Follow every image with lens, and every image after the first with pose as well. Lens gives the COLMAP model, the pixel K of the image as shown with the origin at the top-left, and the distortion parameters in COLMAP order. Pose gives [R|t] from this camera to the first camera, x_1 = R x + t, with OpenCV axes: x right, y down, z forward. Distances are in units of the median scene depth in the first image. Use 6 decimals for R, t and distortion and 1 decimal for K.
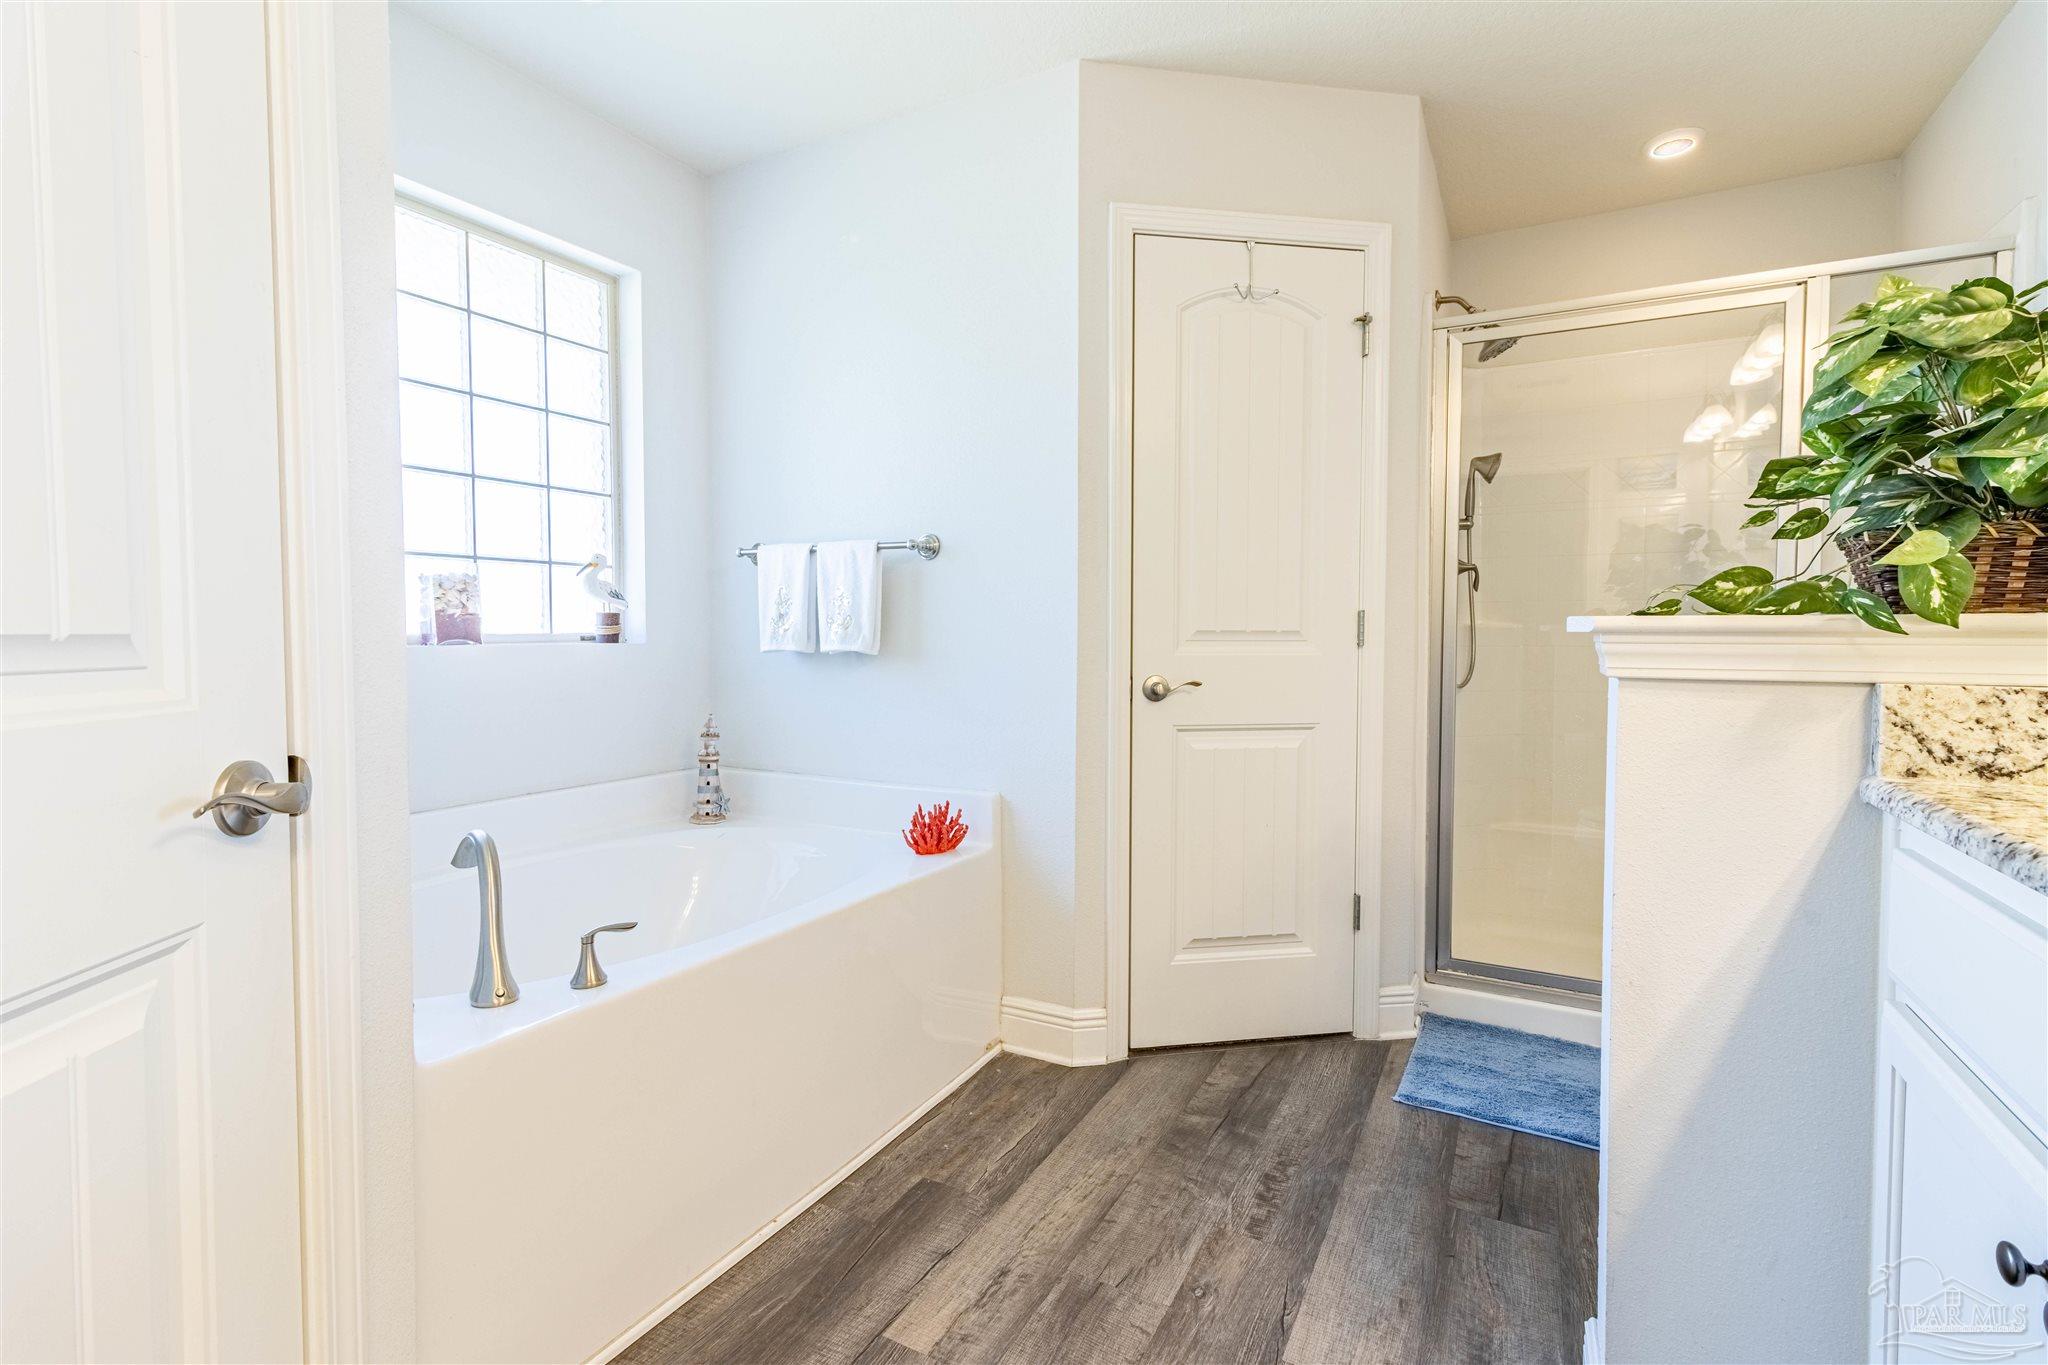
lens RADIAL K [[943.7, 0, 1024.1], [0, 943.7, 666.3], [0, 0, 1]] dist [0.007823, -0.001724]
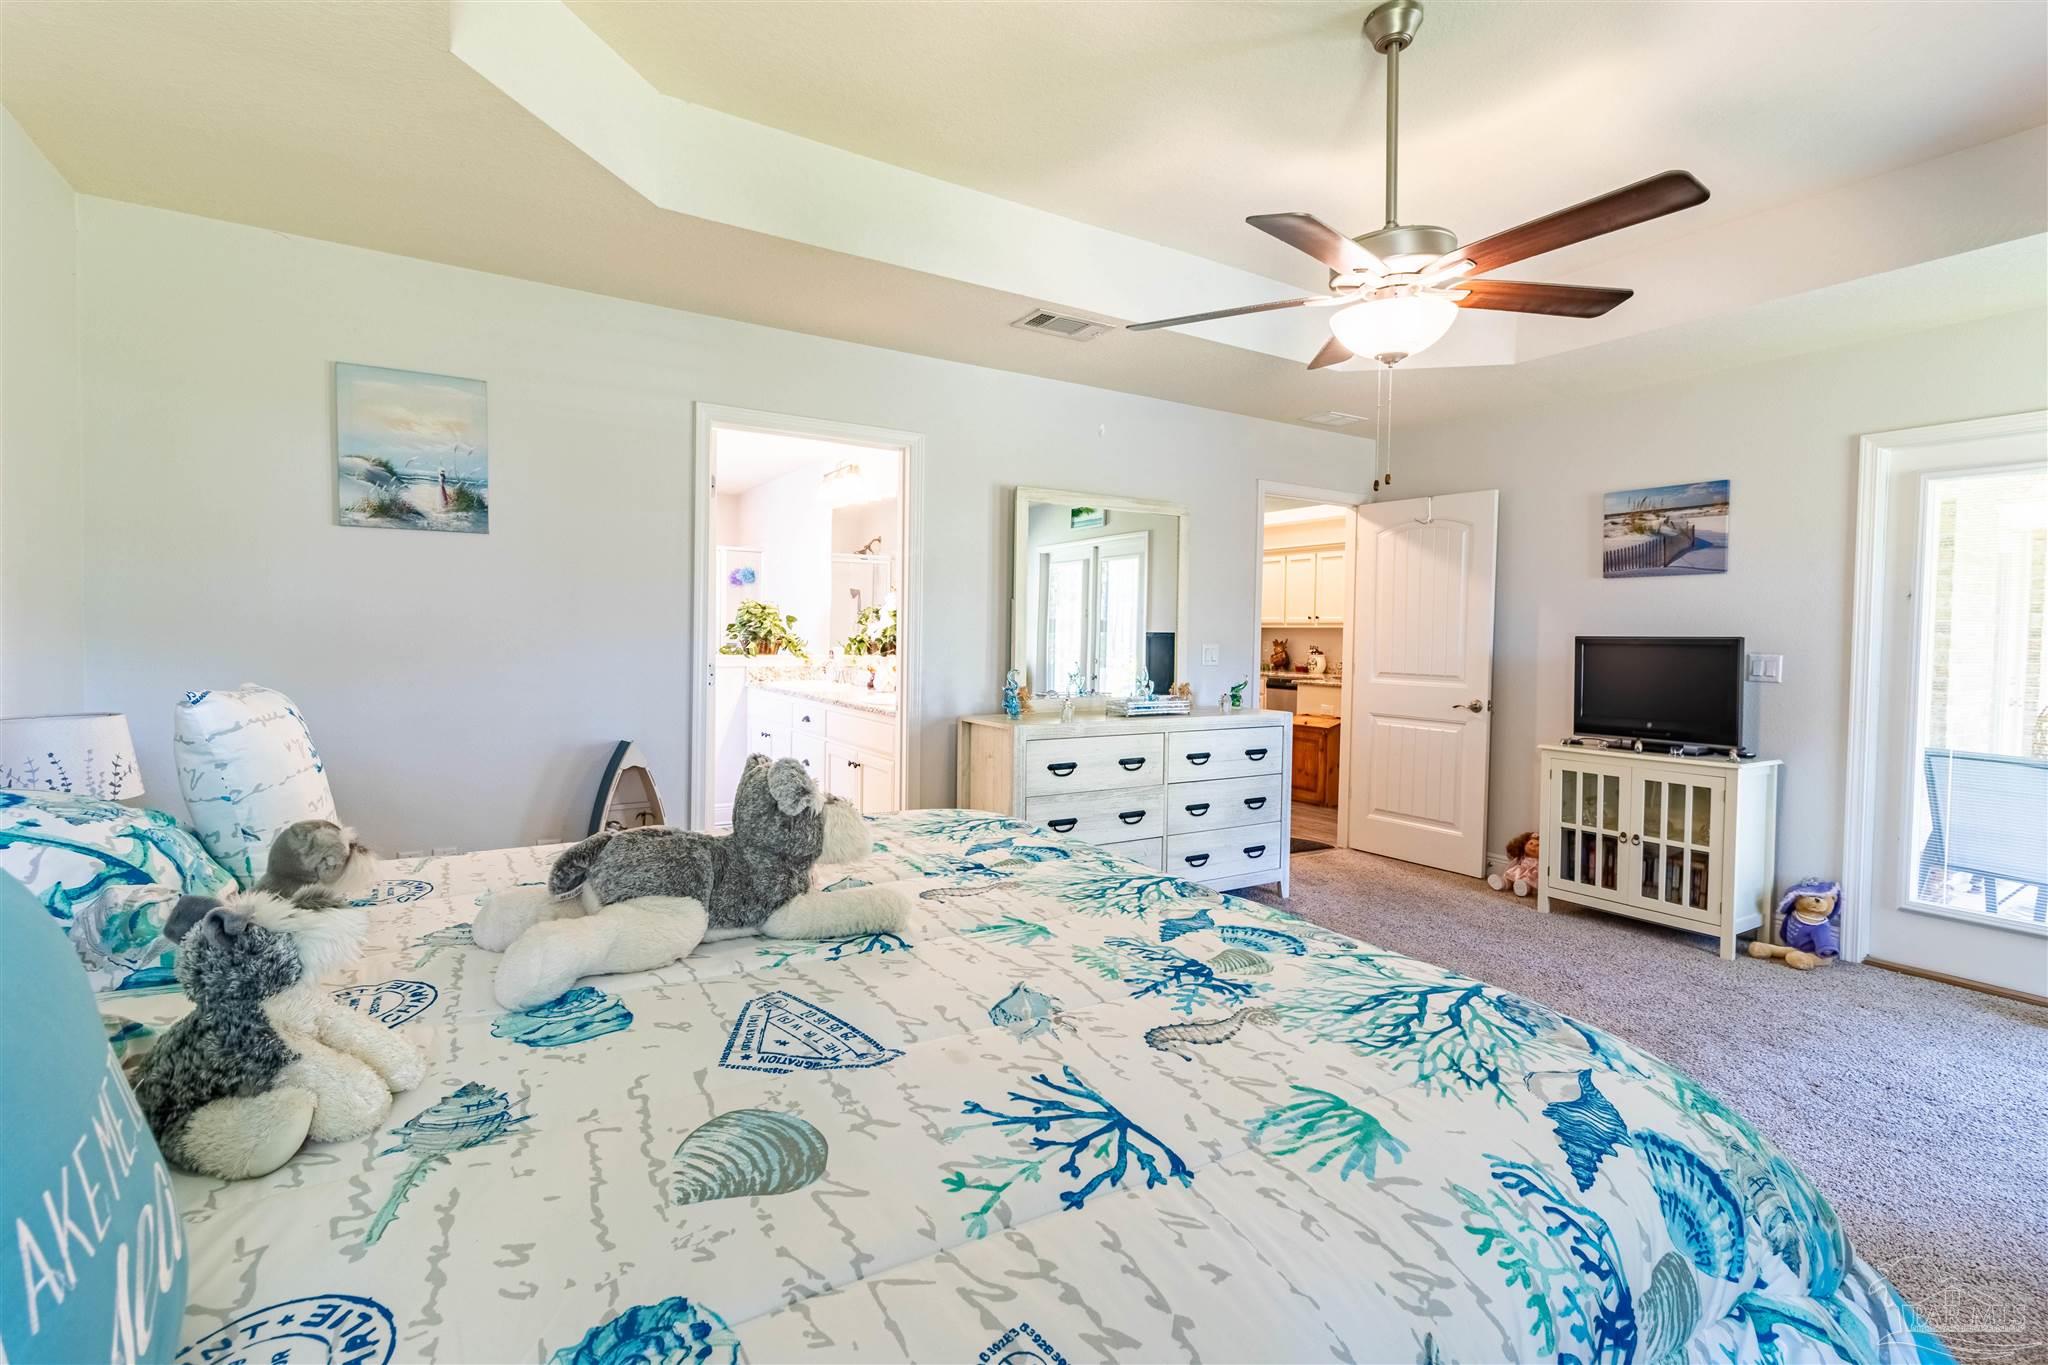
lens RADIAL K [[943.7, 0, 1029.2], [0, 943.7, 669.9], [0, 0, 1]] dist [0.007823, -0.001724]
pose [[0.494924, -0.025982, 0.868548, -2.122614], [0.020209, 0.999627, 0.018387, -0.021344], [-0.868701, 0.008452, 0.495264, -2.189066]]
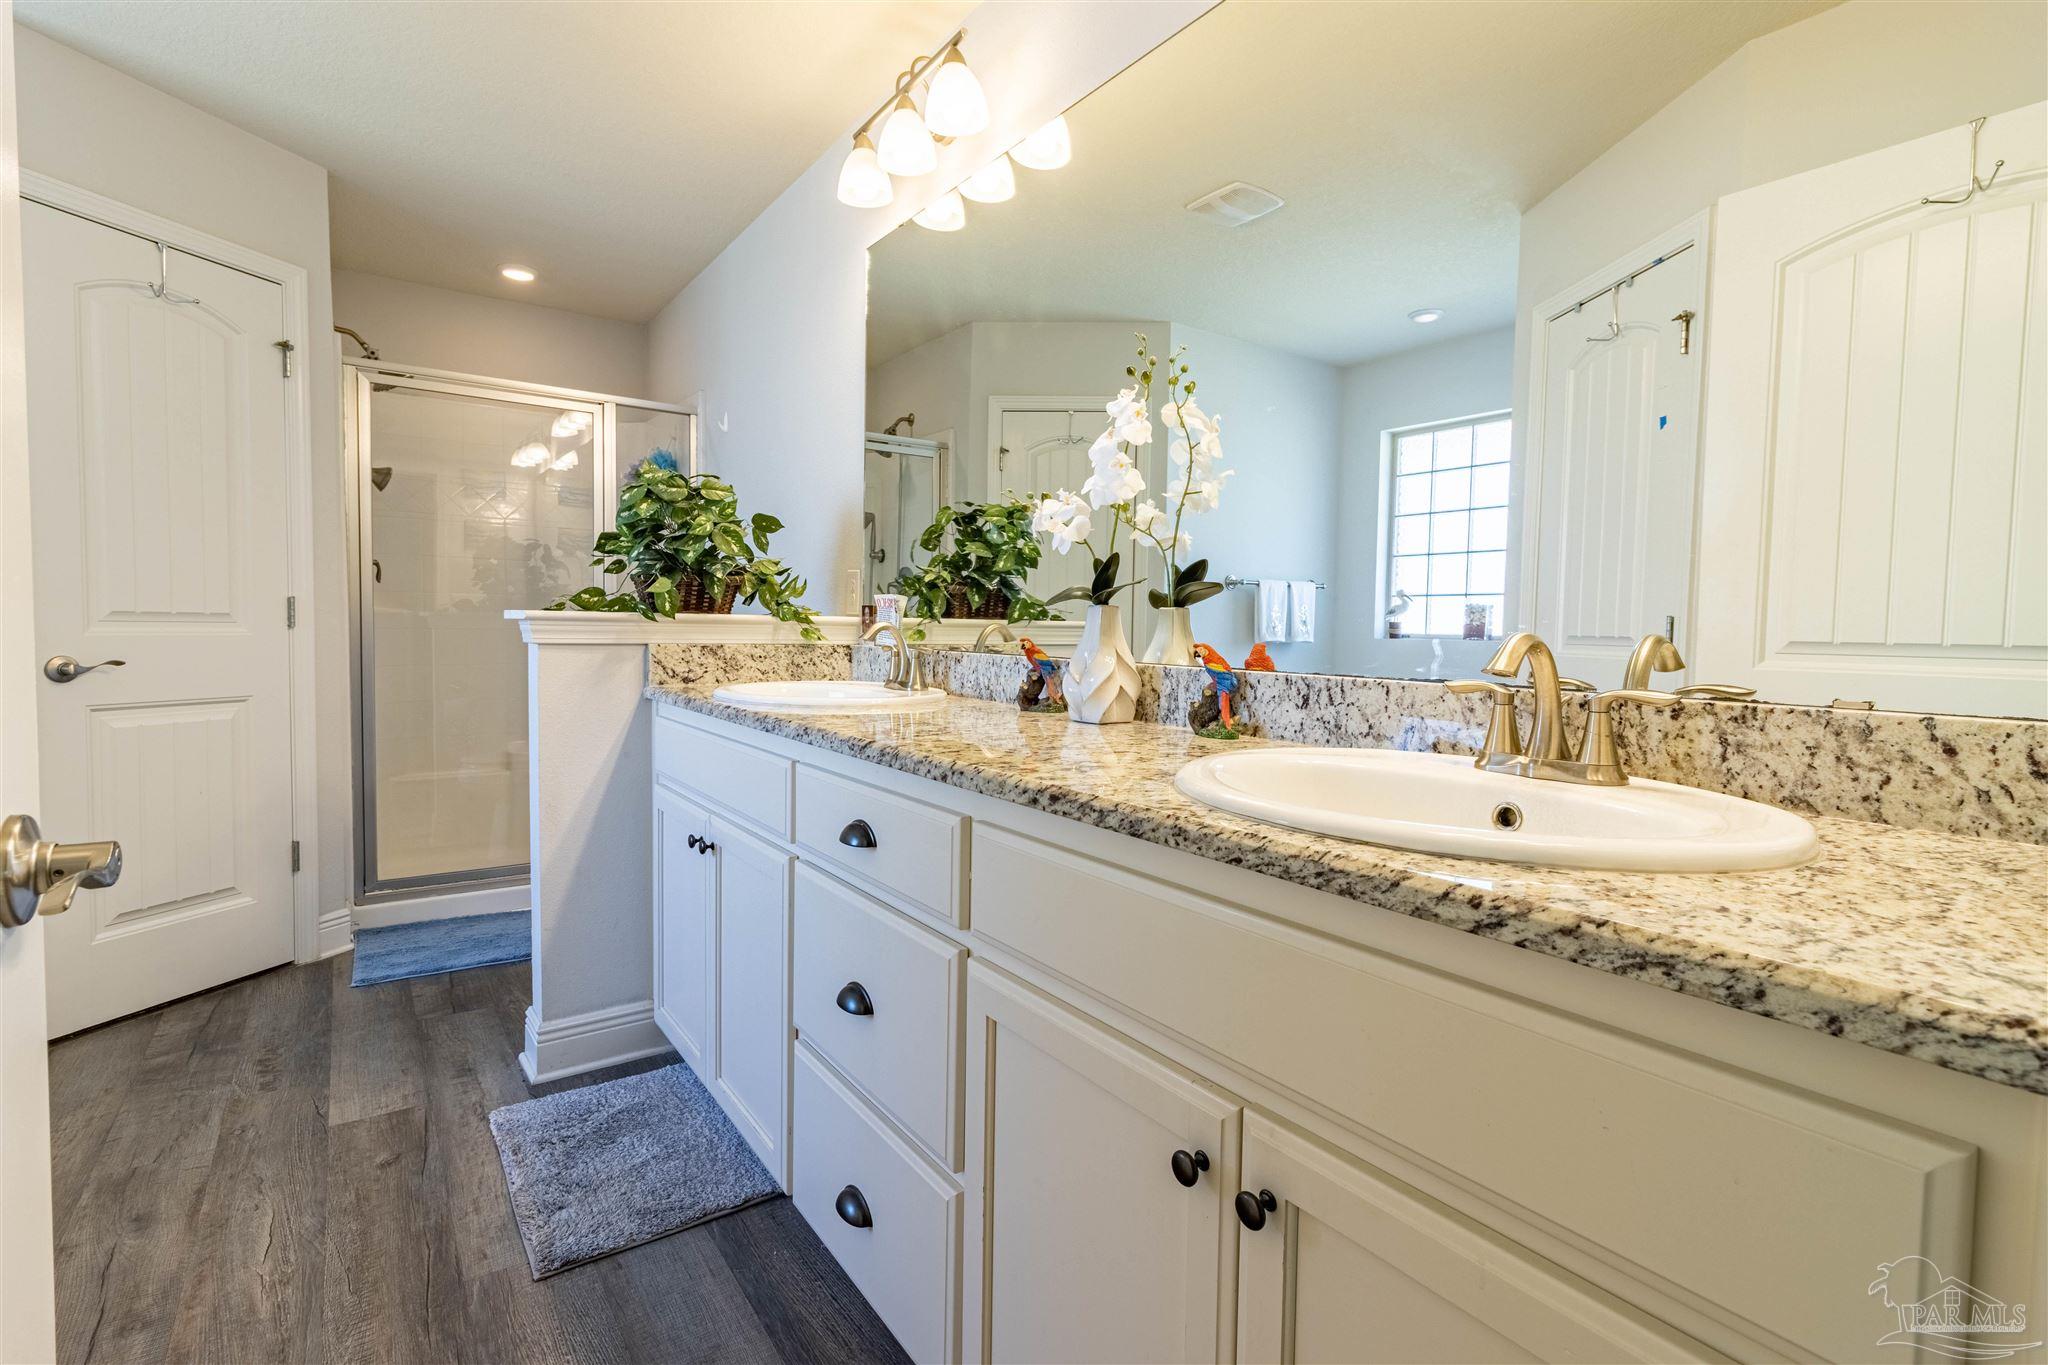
lens RADIAL K [[943.7, 0, 1018.7], [0, 943.7, 670.8], [0, 0, 1]] dist [0.007823, -0.001724]
pose [[0.443086, -0.036008, 0.895756, -0.441149], [0.017387, 0.999350, 0.031572, 0.016576], [-0.896310, 0.001585, 0.443424, -0.477801]]
